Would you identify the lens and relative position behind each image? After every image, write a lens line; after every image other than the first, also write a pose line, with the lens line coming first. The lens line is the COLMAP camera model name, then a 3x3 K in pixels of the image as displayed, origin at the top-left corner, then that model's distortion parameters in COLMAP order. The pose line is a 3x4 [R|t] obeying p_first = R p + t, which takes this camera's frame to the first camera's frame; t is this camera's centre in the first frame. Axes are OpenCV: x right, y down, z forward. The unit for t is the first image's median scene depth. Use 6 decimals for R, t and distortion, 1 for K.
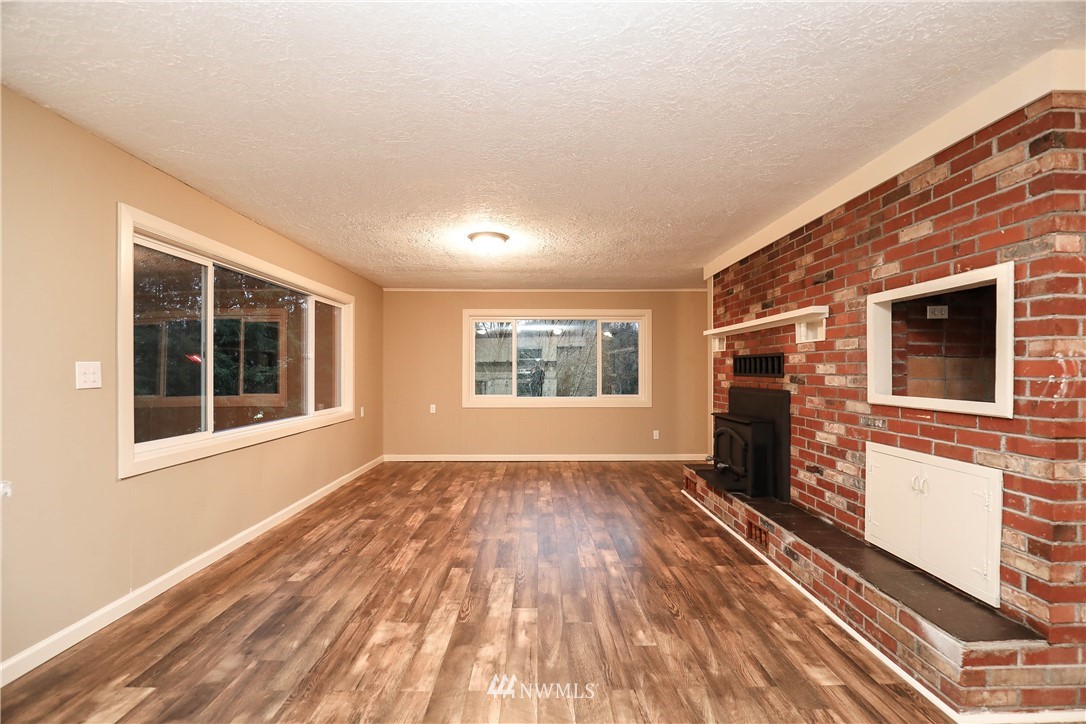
lens RADIAL K [[509.4, 0, 538.8], [0, 509.4, 378.5], [0, 0, 1]] dist [-0.031974, 0.006469]
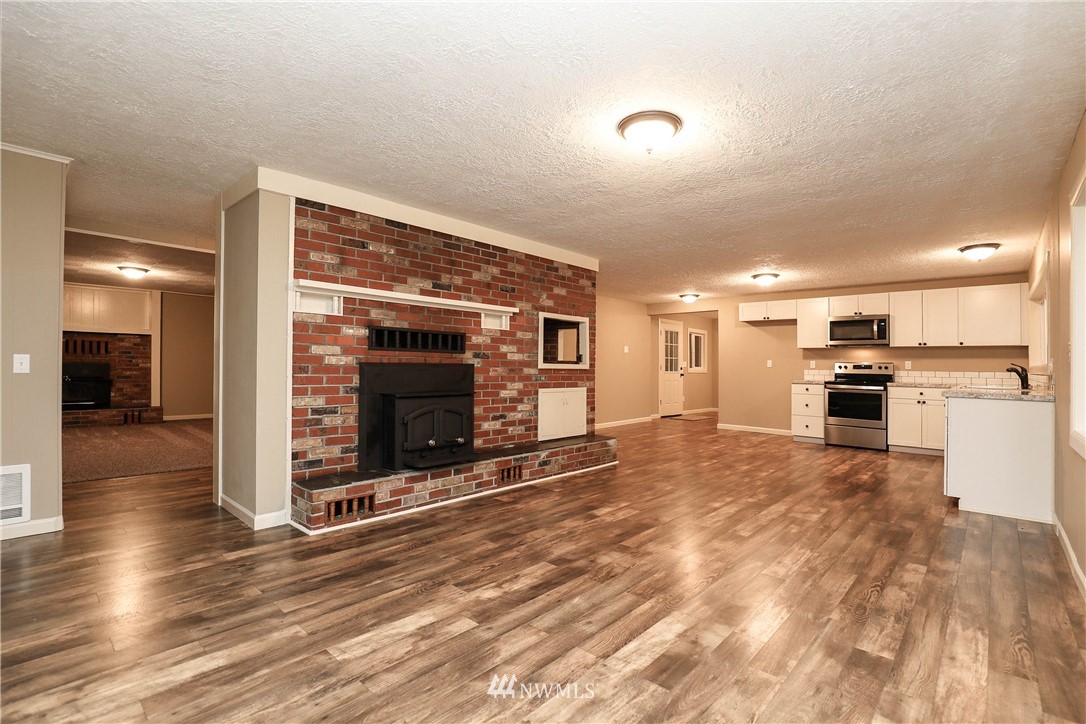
lens RADIAL K [[509.4, 0, 559.7], [0, 509.4, 354.4], [0, 0, 1]] dist [-0.031974, 0.006469]
pose [[-0.757223, 0.005419, 0.653134, -0.580902], [-0.004164, 0.999905, -0.013123, 0.018504], [-0.653143, -0.012657, -0.757129, 2.122041]]
